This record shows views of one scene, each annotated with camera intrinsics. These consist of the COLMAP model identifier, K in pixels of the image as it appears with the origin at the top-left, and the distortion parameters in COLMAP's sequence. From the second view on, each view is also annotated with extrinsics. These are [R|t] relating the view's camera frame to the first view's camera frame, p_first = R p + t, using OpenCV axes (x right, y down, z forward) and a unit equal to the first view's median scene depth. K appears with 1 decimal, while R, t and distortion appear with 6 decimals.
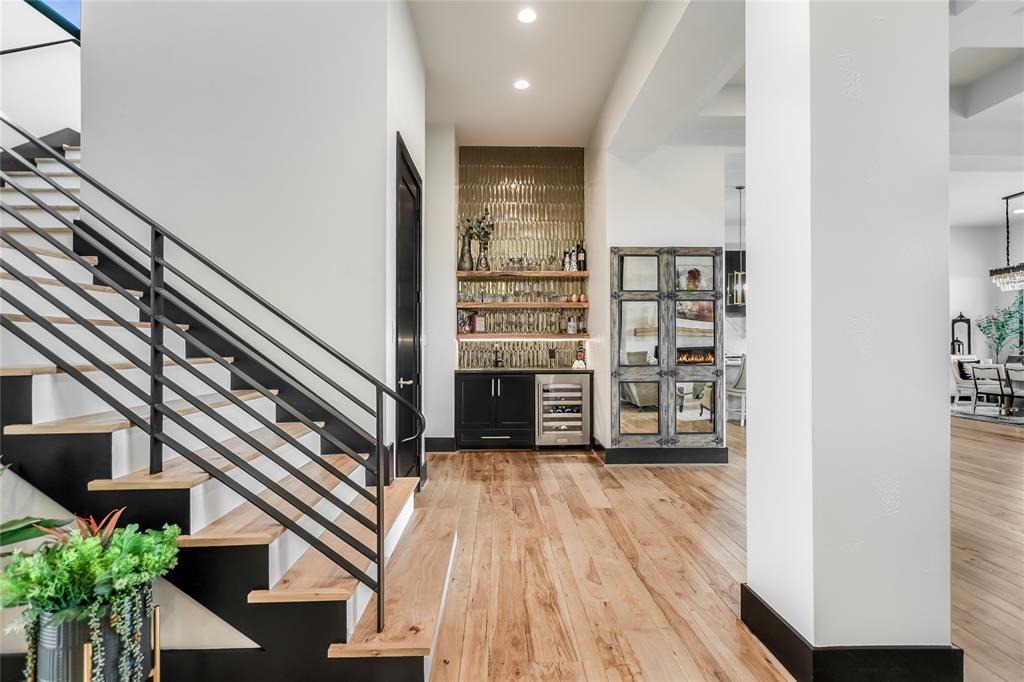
lens RADIAL K [[522.4, 0, 512.8], [0, 522.4, 342.5], [0, 0, 1]] dist [0.006175, 0.001738]
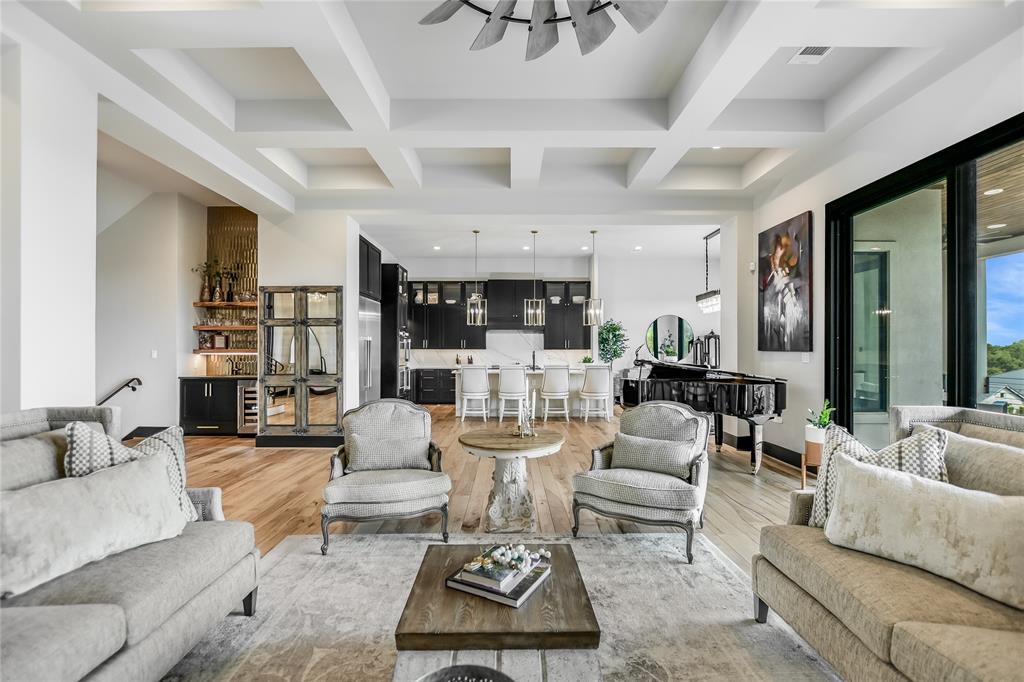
lens RADIAL K [[463.8, 0, 506.6], [0, 463.8, 350.2], [0, 0, 1]] dist [-0.019081, 0.000745]
pose [[0.999444, 0.001391, -0.033317, 0.543444], [-0.001416, 0.999999, -0.000733, -0.011243], [0.033316, 0.000780, 0.999445, -0.104921]]
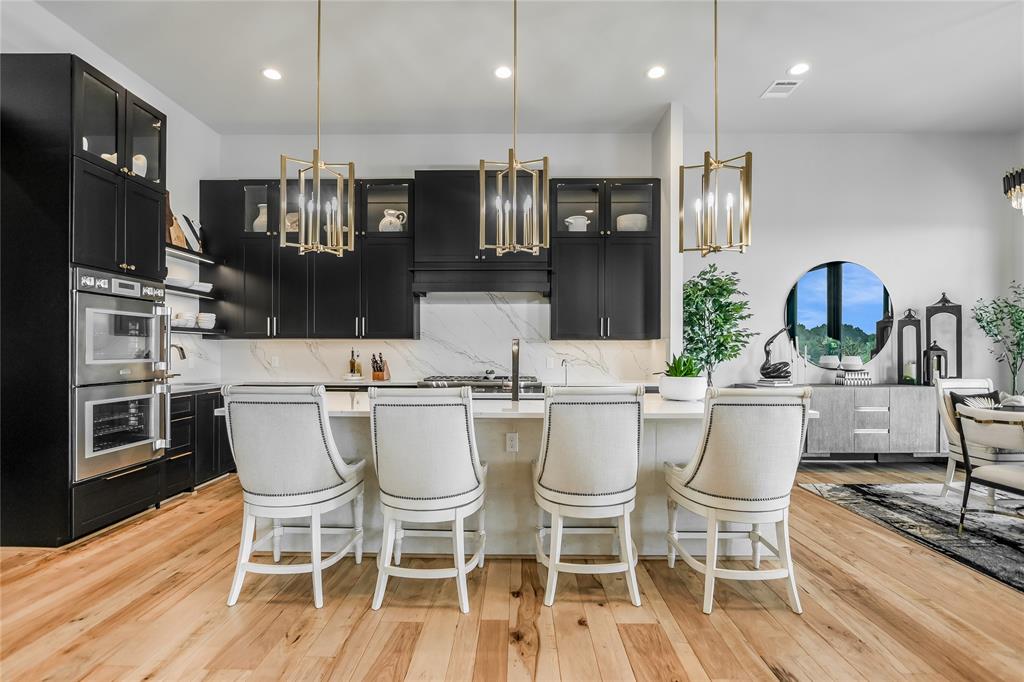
lens RADIAL K [[493.8, 0, 514.5], [0, 493.8, 350.8], [0, 0, 1]] dist [-0.013105, 0.000495]
pose [[0.999442, 0.001419, -0.033379, 0.584772], [-0.001439, 0.999999, -0.000556, 0.000158], [0.033379, 0.000604, 0.999443, 0.660096]]
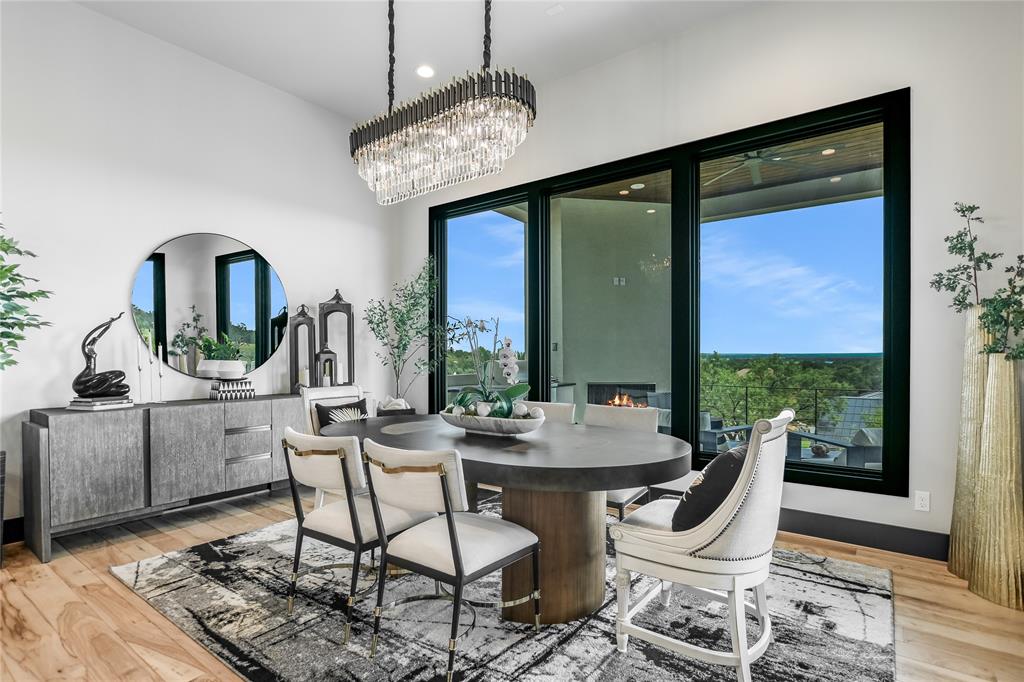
lens RADIAL K [[495.3, 0, 515.9], [0, 495.3, 362.7], [0, 0, 1]] dist [-0.001574, -0.000170]
pose [[0.612888, -0.008269, 0.790126, 0.790496], [0.000264, 0.999947, 0.010261, 0.003201], [-0.790170, -0.006080, 0.612858, 0.794162]]
